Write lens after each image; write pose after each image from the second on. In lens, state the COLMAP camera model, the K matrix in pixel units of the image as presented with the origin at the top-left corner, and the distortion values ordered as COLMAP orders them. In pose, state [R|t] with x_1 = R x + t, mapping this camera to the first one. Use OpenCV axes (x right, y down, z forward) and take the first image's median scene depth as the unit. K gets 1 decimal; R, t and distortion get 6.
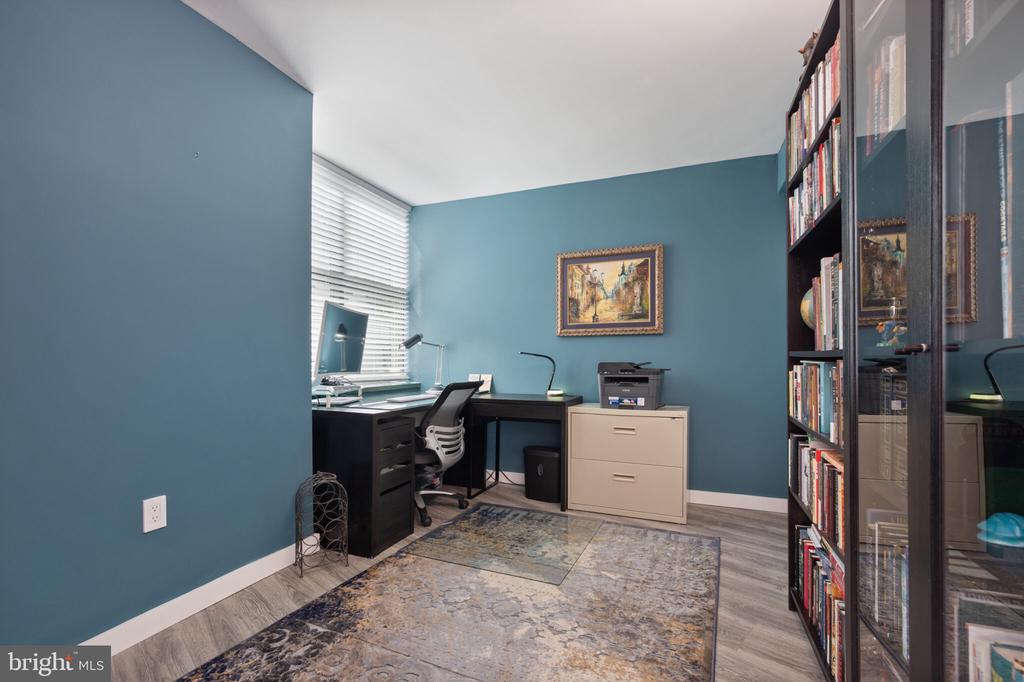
lens RADIAL K [[443.9, 0, 495.6], [0, 443.9, 359.4], [0, 0, 1]] dist [0.000119, -0.000084]
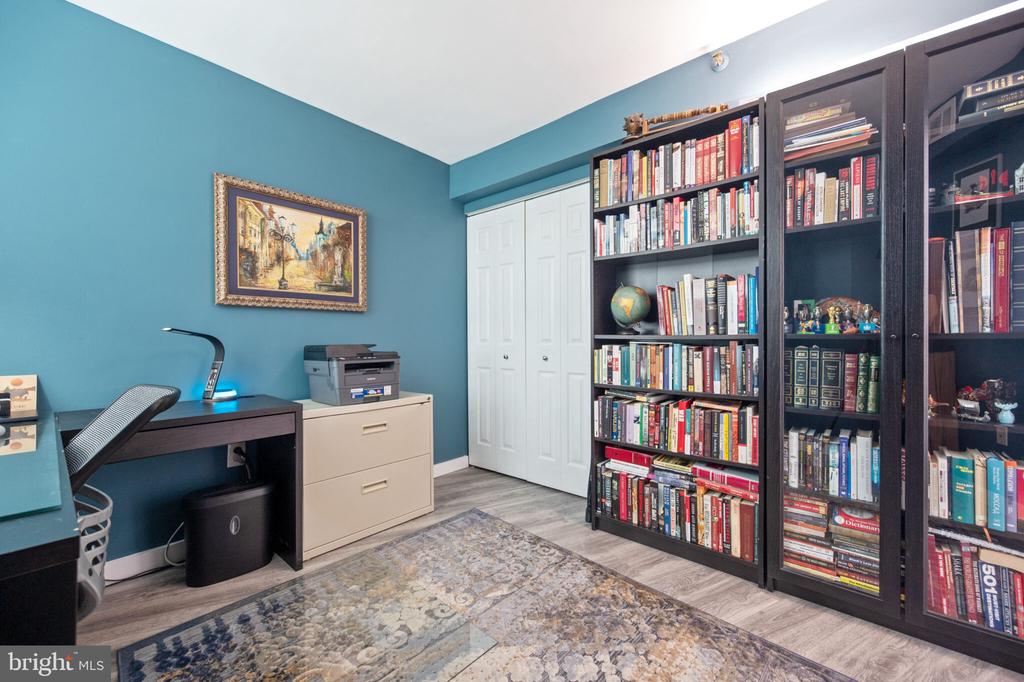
lens RADIAL K [[411.3, 0, 515.4], [0, 411.3, 336.5], [0, 0, 1]] dist [0.001141, -0.000041]
pose [[0.297129, 0.007181, 0.954810, -0.313737], [-0.000519, 0.999973, -0.007359, -0.002805], [-0.954837, 0.001691, 0.297125, 0.462830]]
